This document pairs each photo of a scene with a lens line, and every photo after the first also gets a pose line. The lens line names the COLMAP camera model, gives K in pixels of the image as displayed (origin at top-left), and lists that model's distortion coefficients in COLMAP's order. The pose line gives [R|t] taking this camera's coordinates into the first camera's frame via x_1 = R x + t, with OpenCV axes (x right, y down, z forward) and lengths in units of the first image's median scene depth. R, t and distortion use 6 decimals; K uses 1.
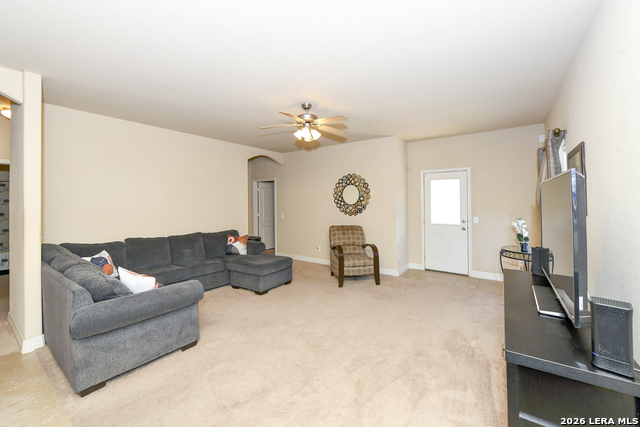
lens RADIAL K [[255.1, 0, 319.8], [0, 255.1, 211.0], [0, 0, 1]] dist [0.002303, 0.000128]
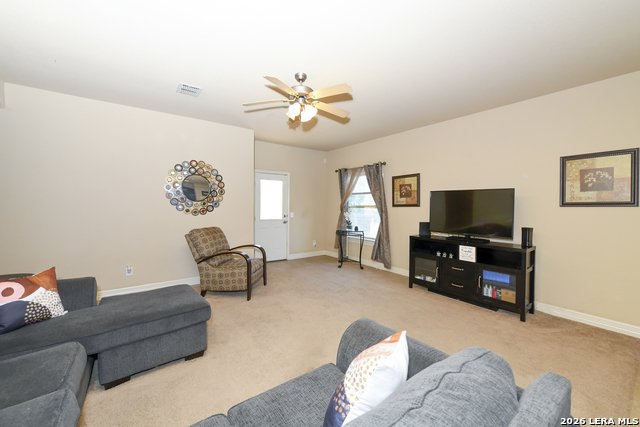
lens RADIAL K [[255.1, 0, 319.8], [0, 255.1, 211.0], [0, 0, 1]] dist [0.002303, 0.000128]
pose [[0.314133, -0.017976, 0.949209, -0.543833], [0.021099, 0.999706, 0.011950, 0.005006], [-0.949144, 0.016274, 0.314420, 0.455506]]
